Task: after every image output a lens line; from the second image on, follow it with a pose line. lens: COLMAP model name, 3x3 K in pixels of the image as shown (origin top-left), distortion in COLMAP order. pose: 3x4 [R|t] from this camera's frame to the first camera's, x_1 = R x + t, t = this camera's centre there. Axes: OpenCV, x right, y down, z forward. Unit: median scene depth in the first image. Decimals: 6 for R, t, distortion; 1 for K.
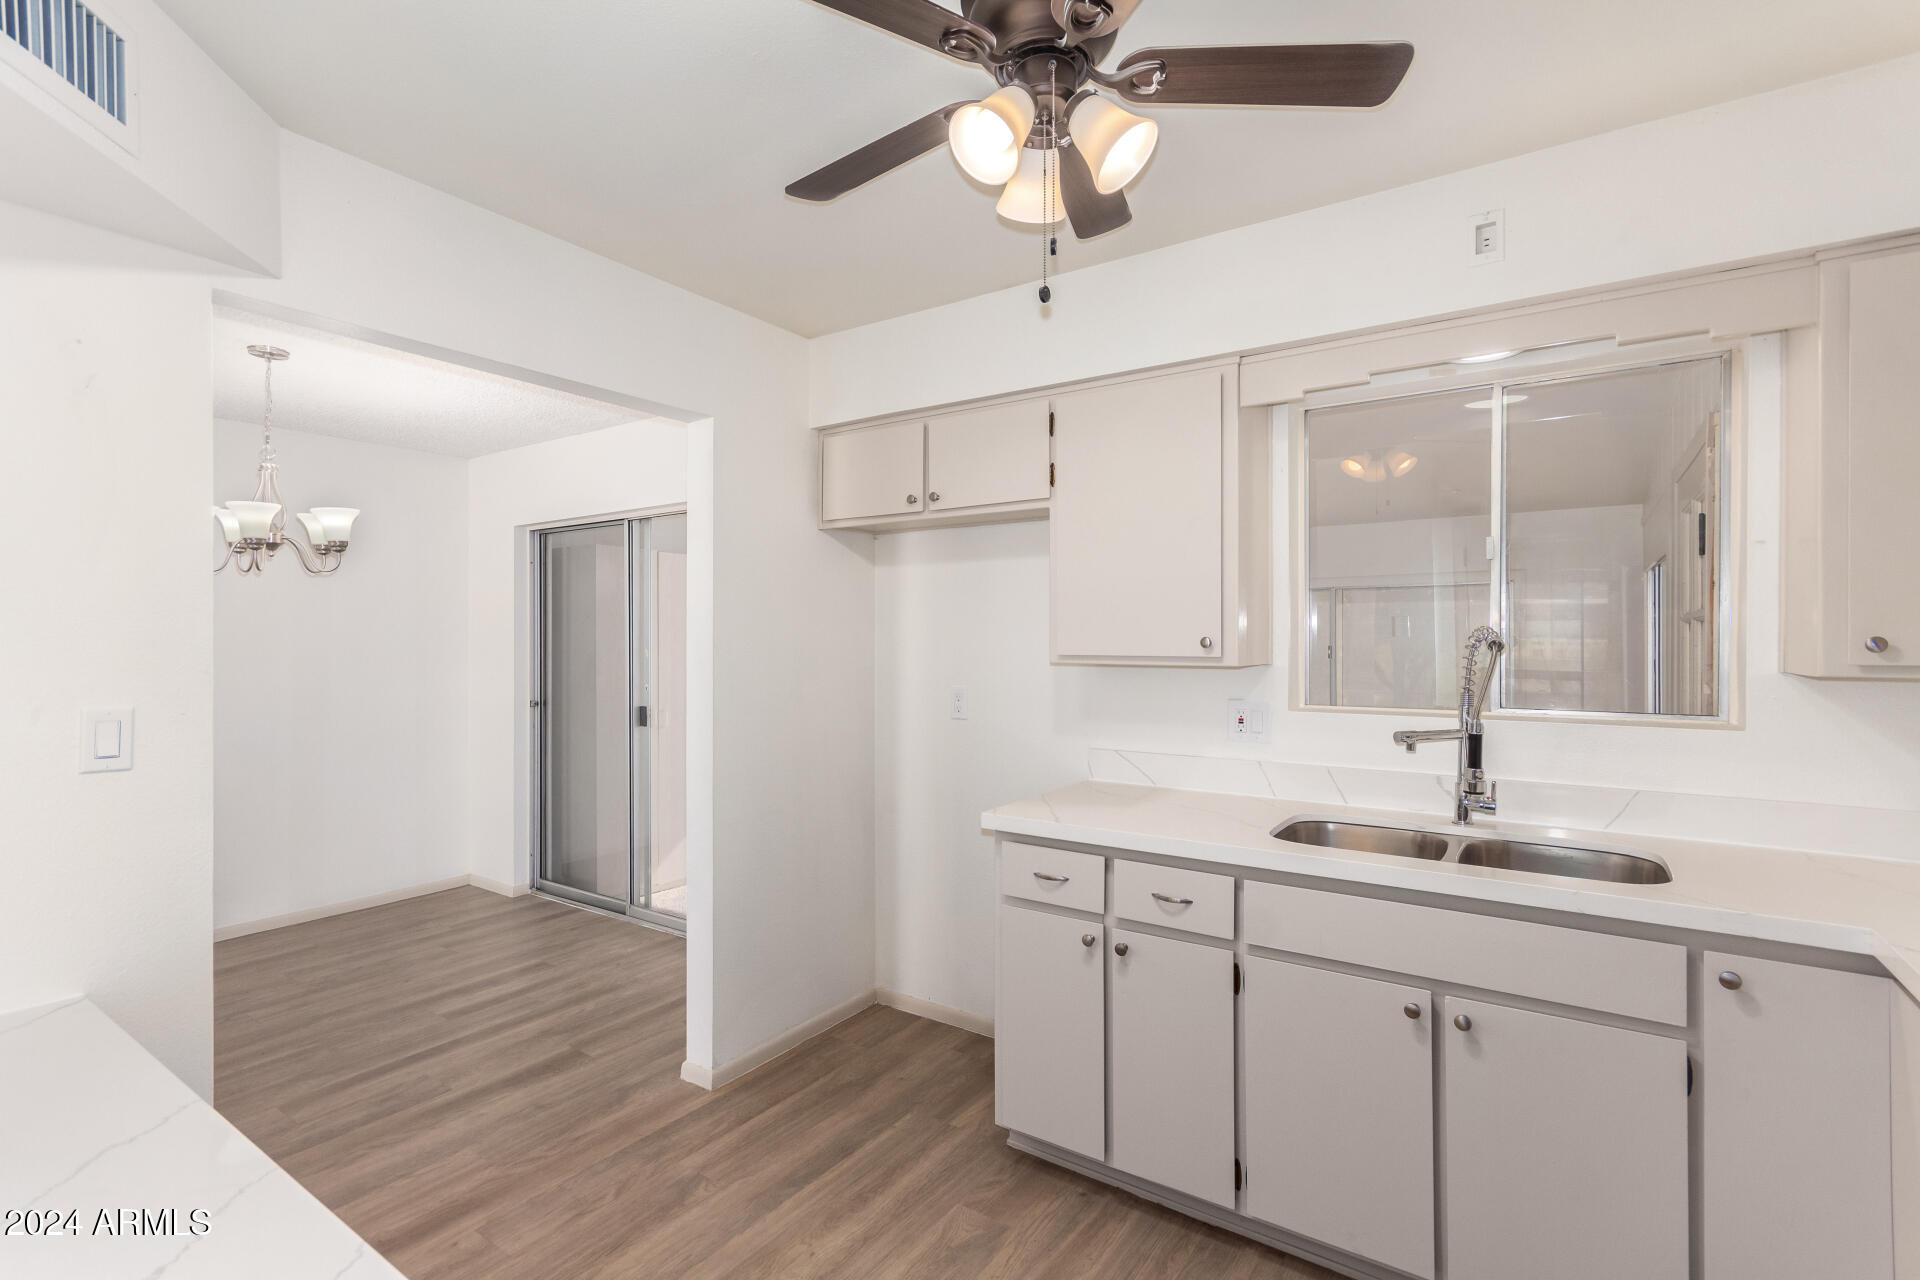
lens RADIAL K [[887.3, 0, 967.4], [0, 887.3, 637.4], [0, 0, 1]] dist [0.003382, 0.001179]
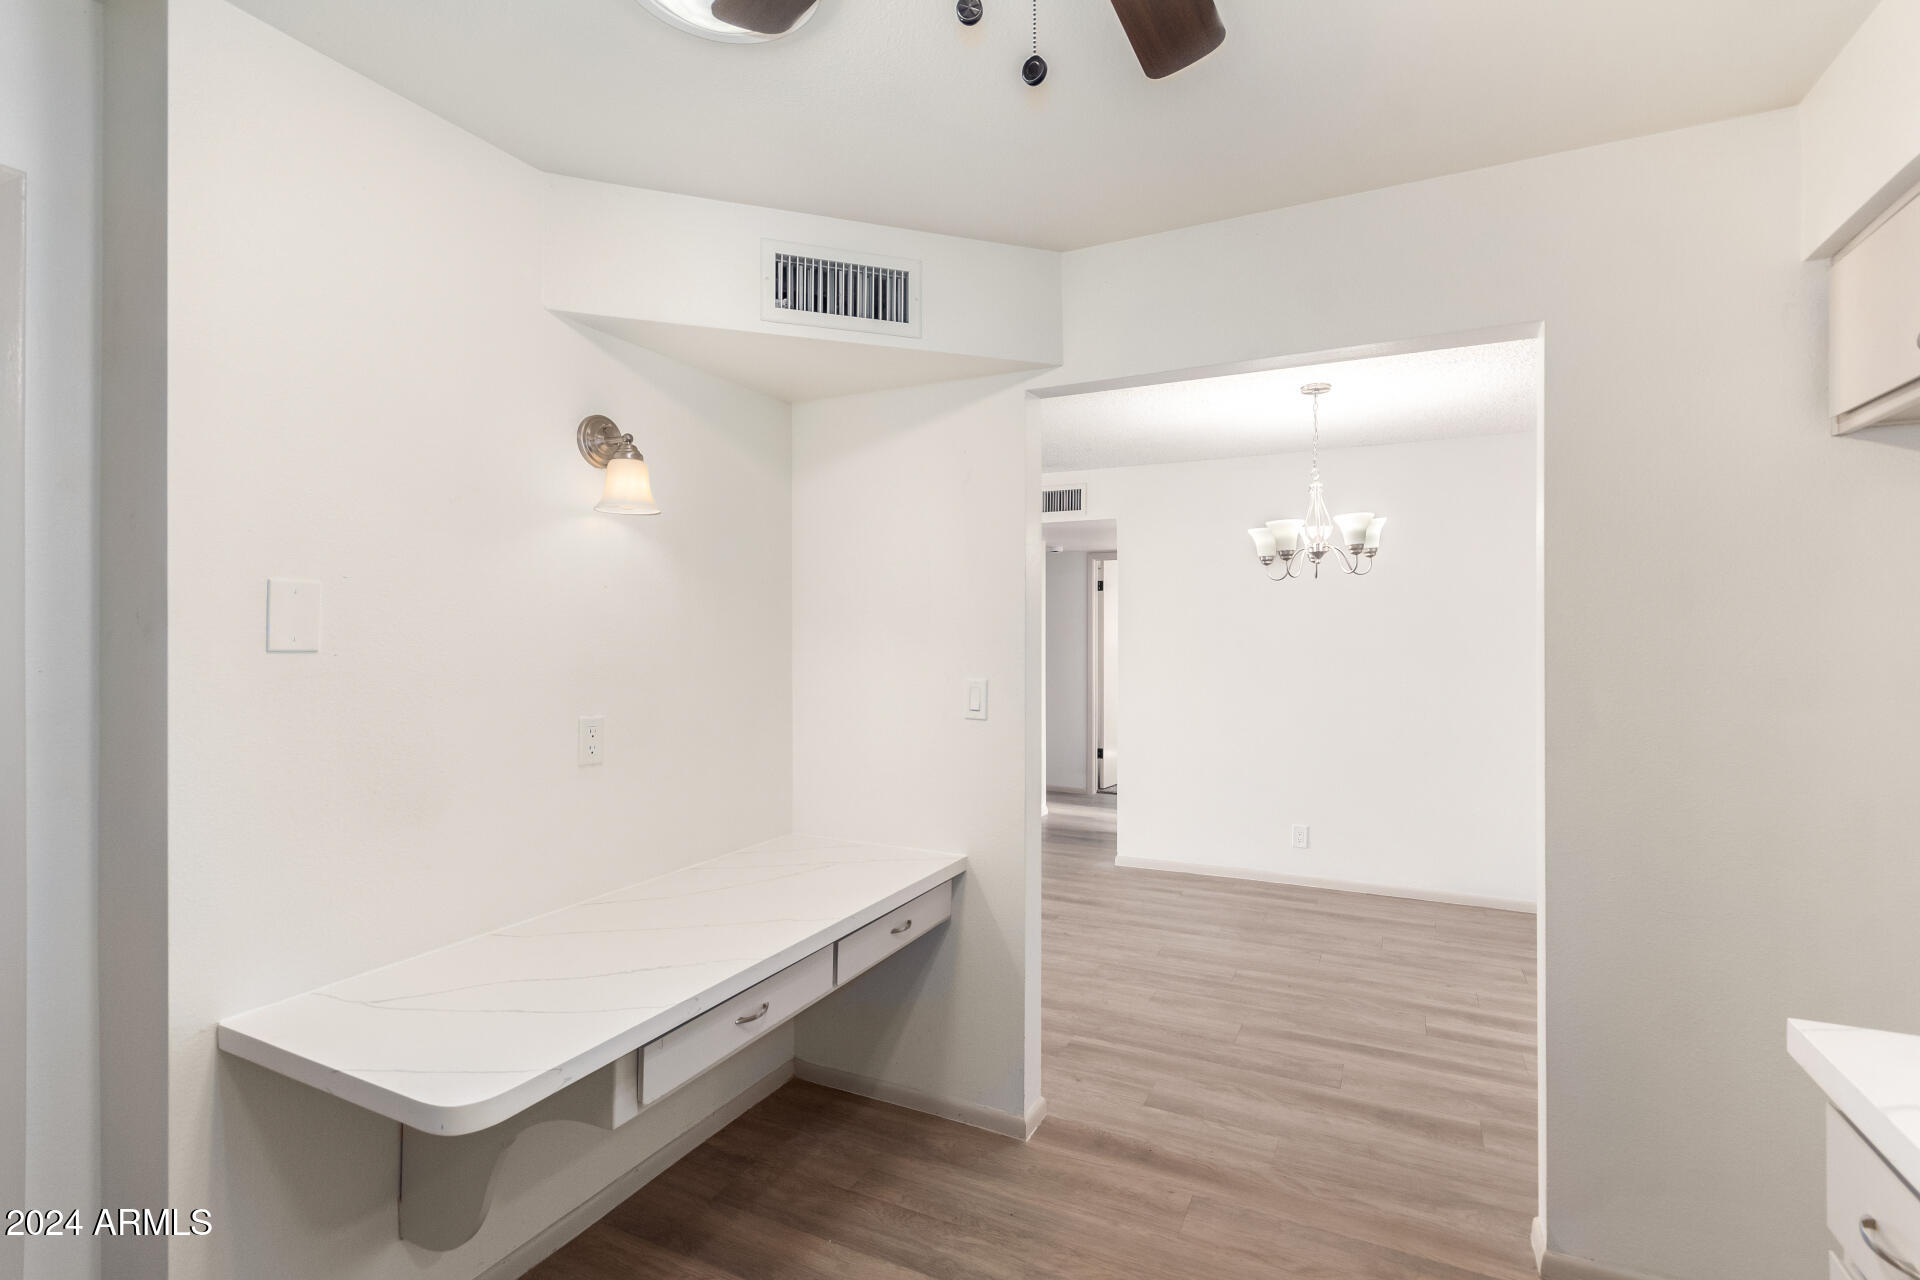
lens RADIAL K [[887.3, 0, 967.4], [0, 887.3, 637.4], [0, 0, 1]] dist [0.003382, 0.001179]
pose [[0.142579, 0.004211, -0.989775, 0.334478], [0.000565, 0.999990, 0.004336, -0.001382], [0.989783, -0.001178, 0.142575, 0.433336]]
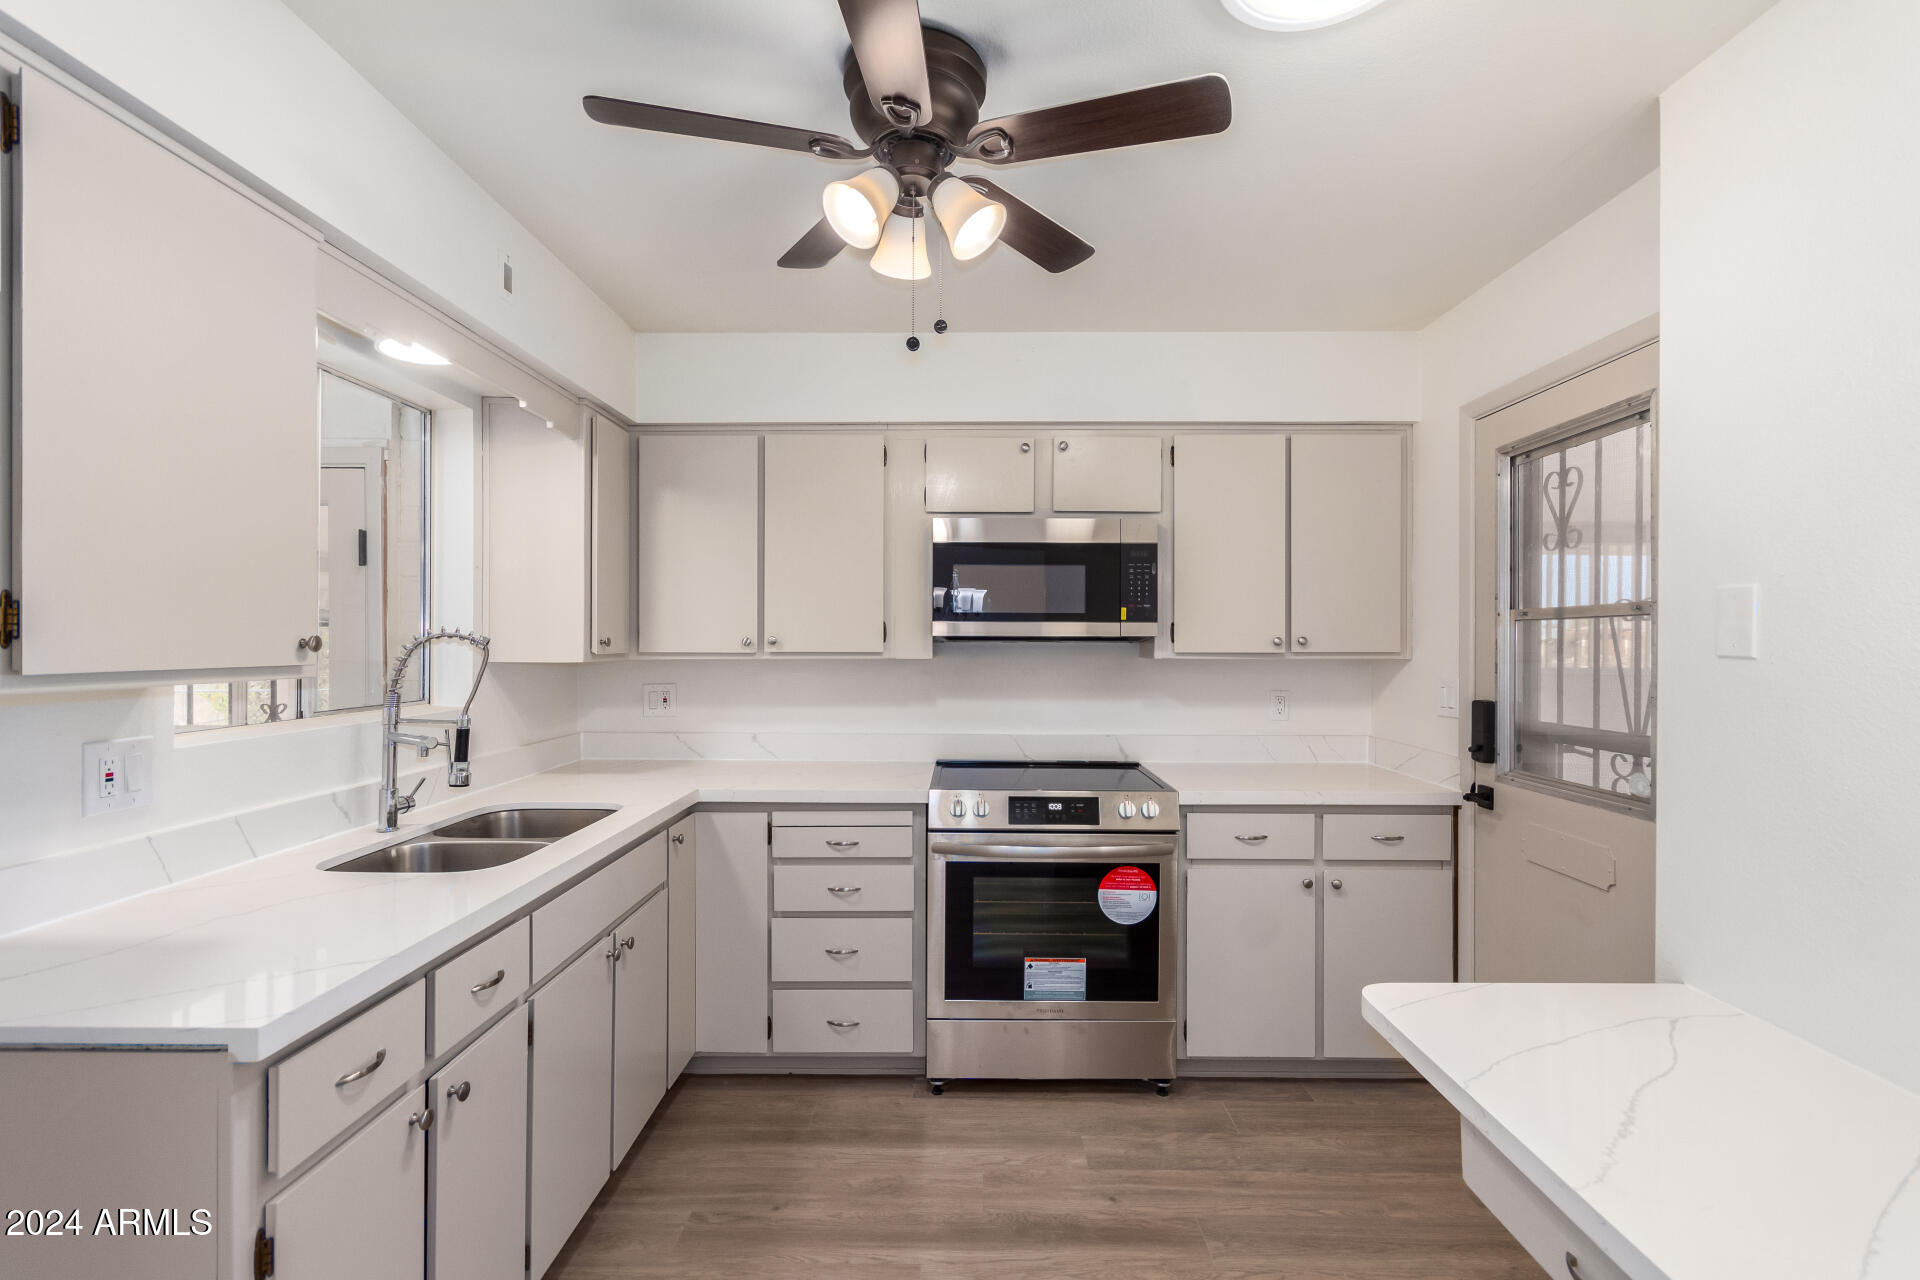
lens RADIAL K [[874.5, 0, 966.2], [0, 874.5, 639.6], [0, 0, 1]] dist [0.000600, 0.001166]
pose [[-0.560109, -0.000418, 0.828419, -0.446286], [-0.002847, 0.999995, -0.001420, -0.000439], [-0.828414, -0.003153, -0.560107, 0.789094]]
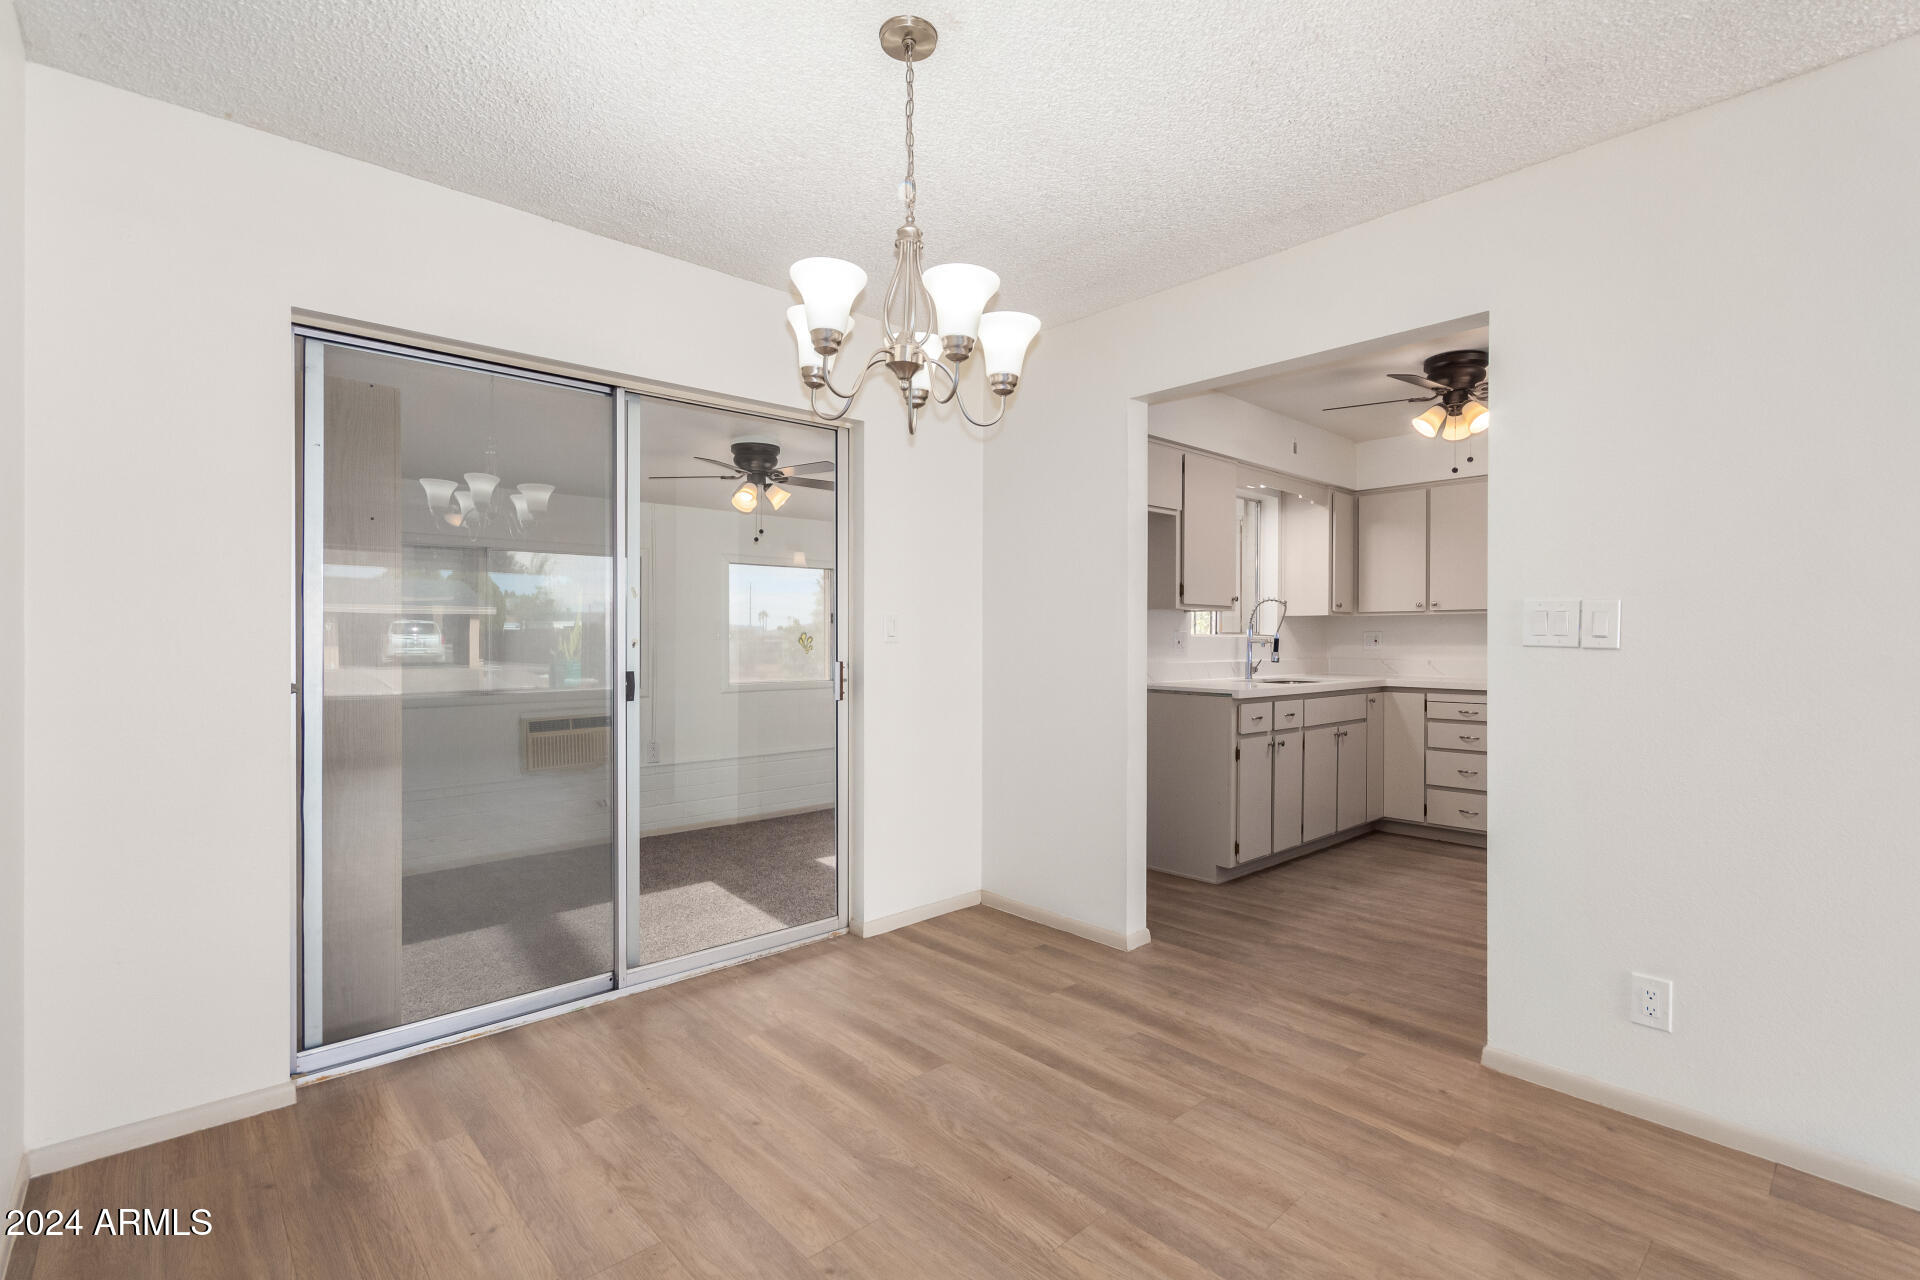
lens RADIAL K [[887.3, 0, 967.4], [0, 887.3, 637.4], [0, 0, 1]] dist [0.003382, 0.001179]
pose [[0.221765, 0.001476, 0.975099, -1.514811], [-0.007273, 0.999974, 0.000140, 0.079078], [-0.975073, -0.007123, 0.221770, 0.942593]]
